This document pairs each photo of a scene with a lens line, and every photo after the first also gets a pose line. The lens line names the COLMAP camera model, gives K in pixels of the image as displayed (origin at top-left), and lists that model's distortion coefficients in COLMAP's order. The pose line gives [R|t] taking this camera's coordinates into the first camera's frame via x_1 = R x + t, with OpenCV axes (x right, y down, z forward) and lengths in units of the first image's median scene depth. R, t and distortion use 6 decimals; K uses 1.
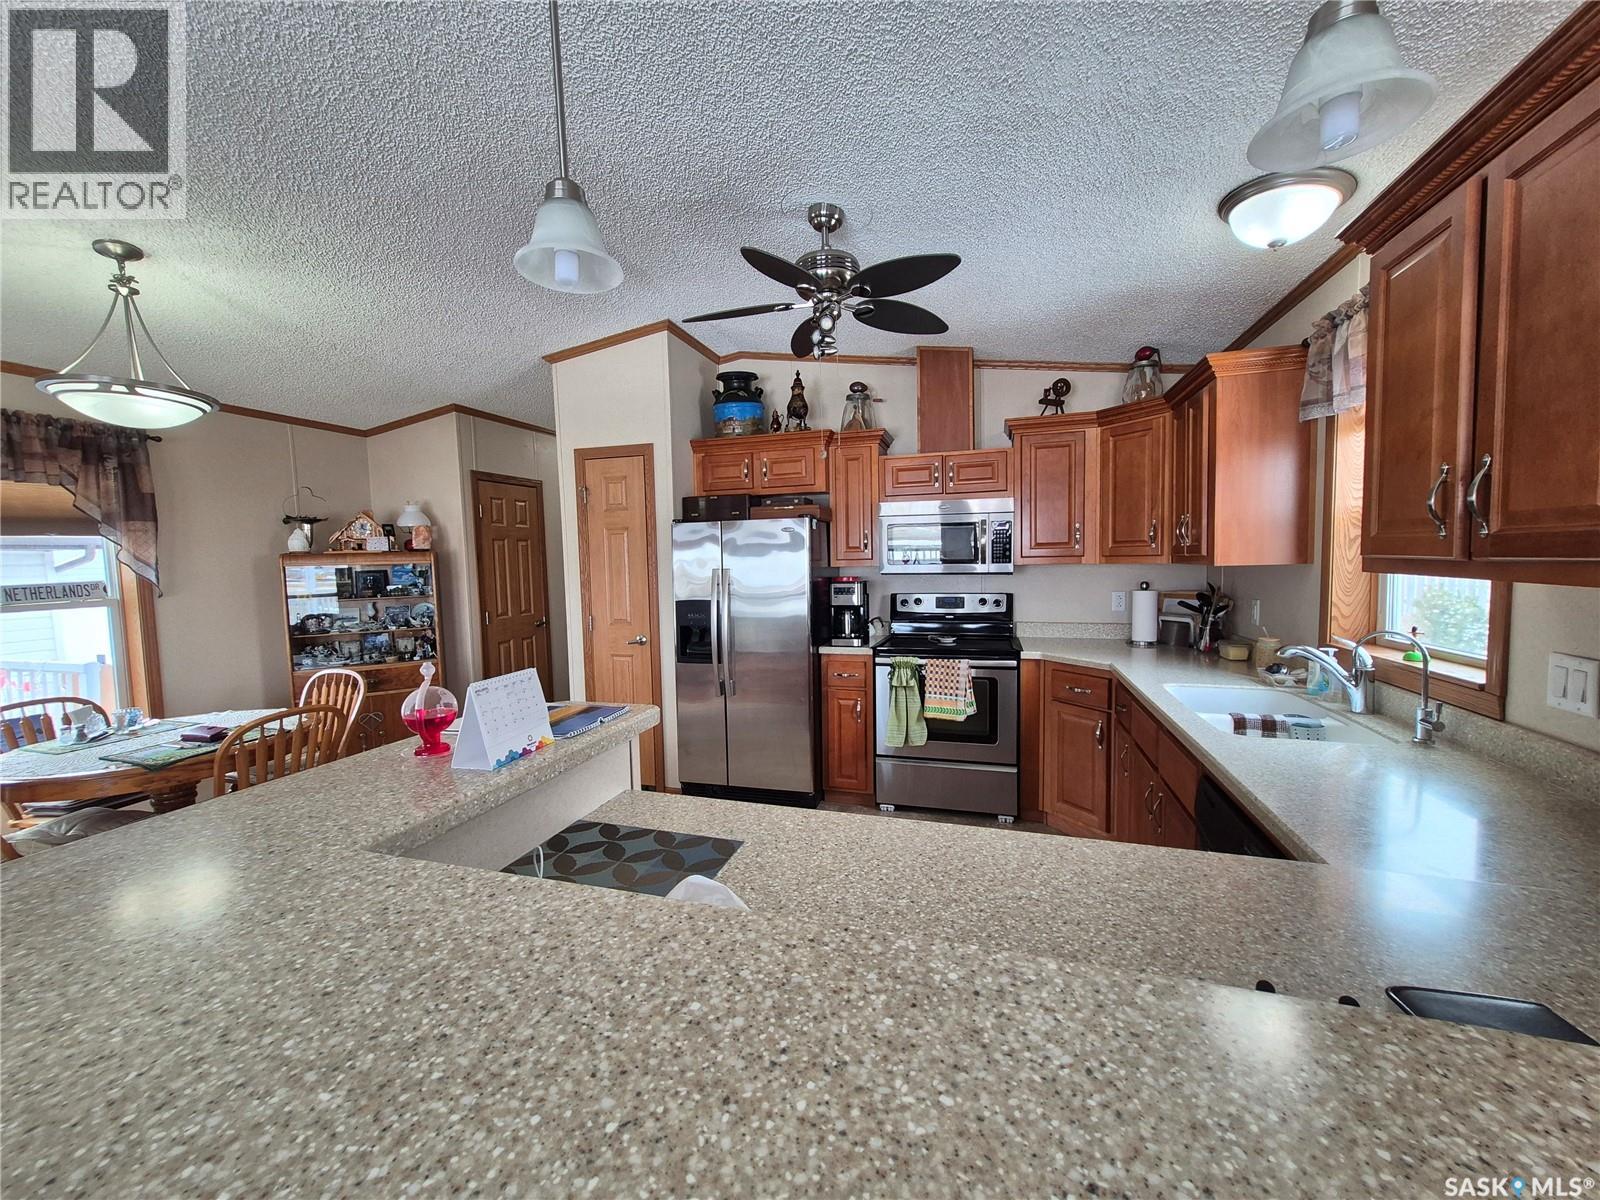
lens RADIAL K [[622.4, 0, 806.8], [0, 622.4, 596.8], [0, 0, 1]] dist [0.002854, -0.001130]
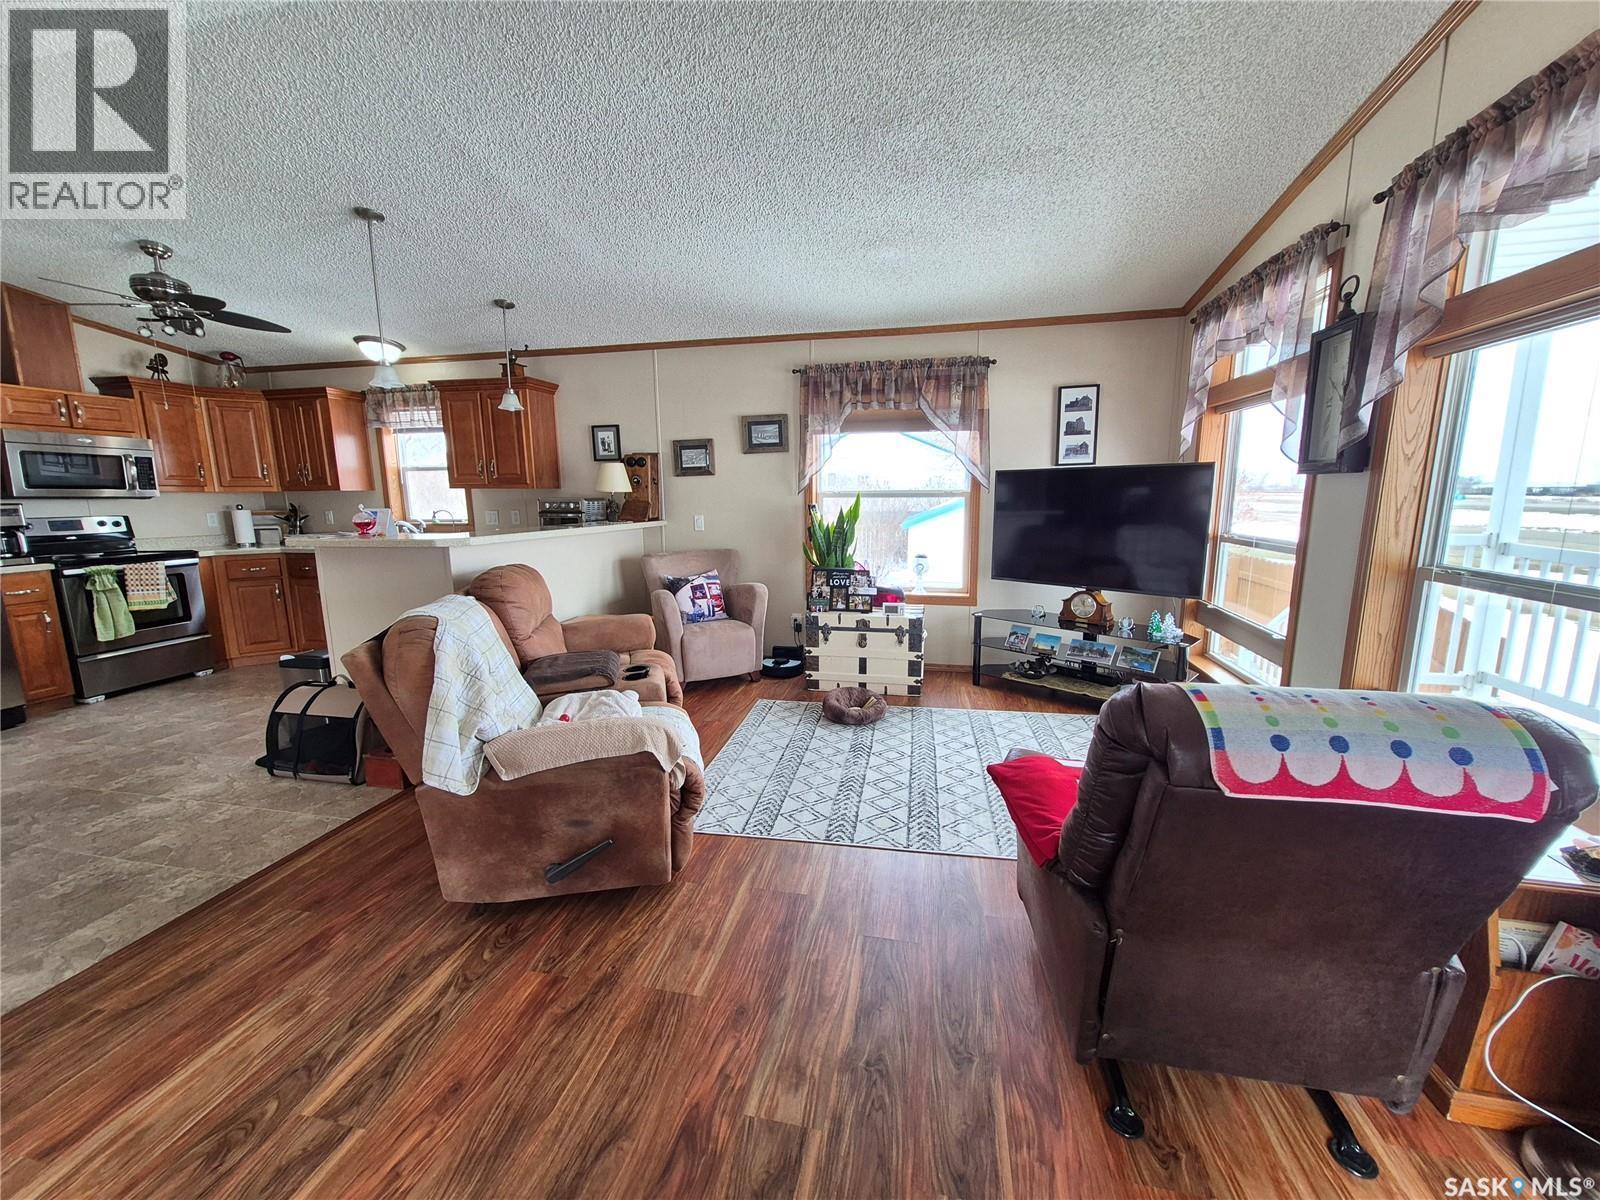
lens RADIAL K [[622.4, 0, 806.1], [0, 622.4, 596.8], [0, 0, 1]] dist [0.002854, -0.001130]
pose [[-0.083985, -0.138870, 0.986743, -1.127564], [0.074412, 0.986603, 0.145184, 0.080800], [-0.993685, 0.085618, -0.072526, -0.257704]]
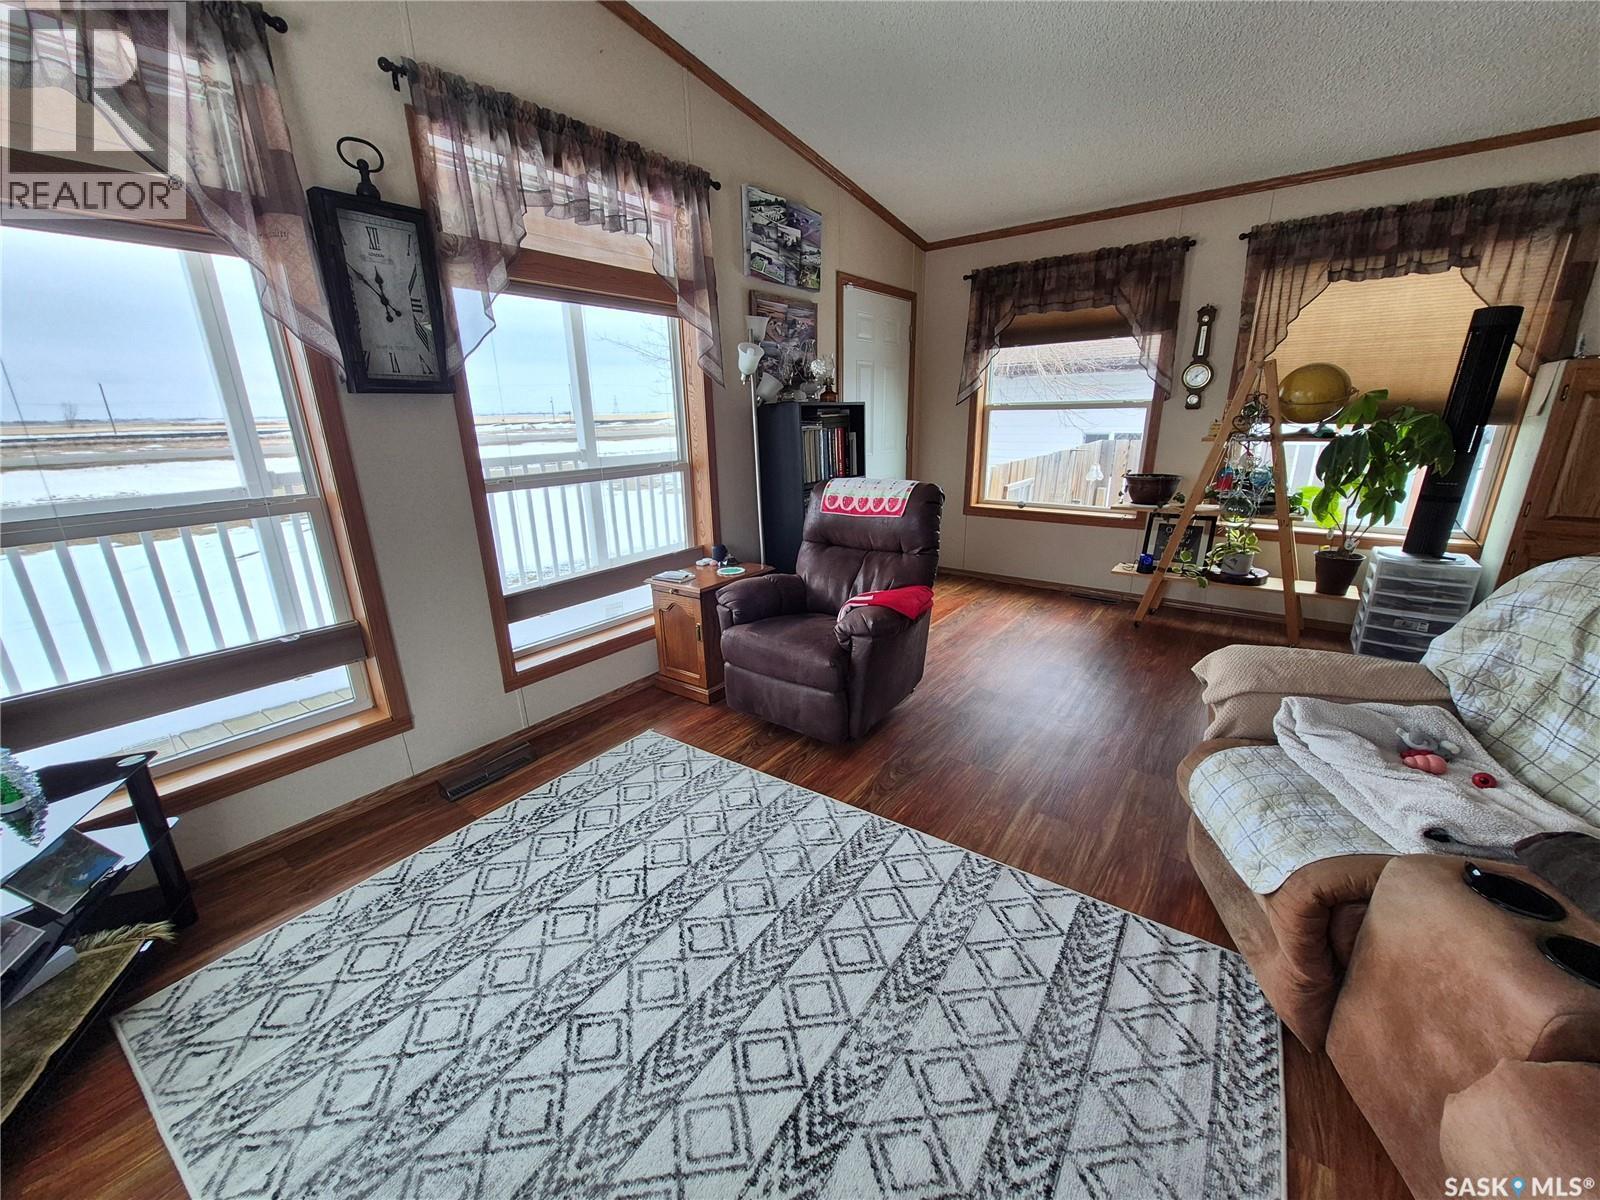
lens RADIAL K [[622.4, 0, 802.0], [0, 622.4, 598.3], [0, 0, 1]] dist [0.002854, -0.001130]
pose [[-0.350976, 0.302709, -0.886105, -0.023305], [-0.034630, 0.941462, 0.335336, 0.060975], [0.935744, 0.148381, -0.319948, -0.329619]]
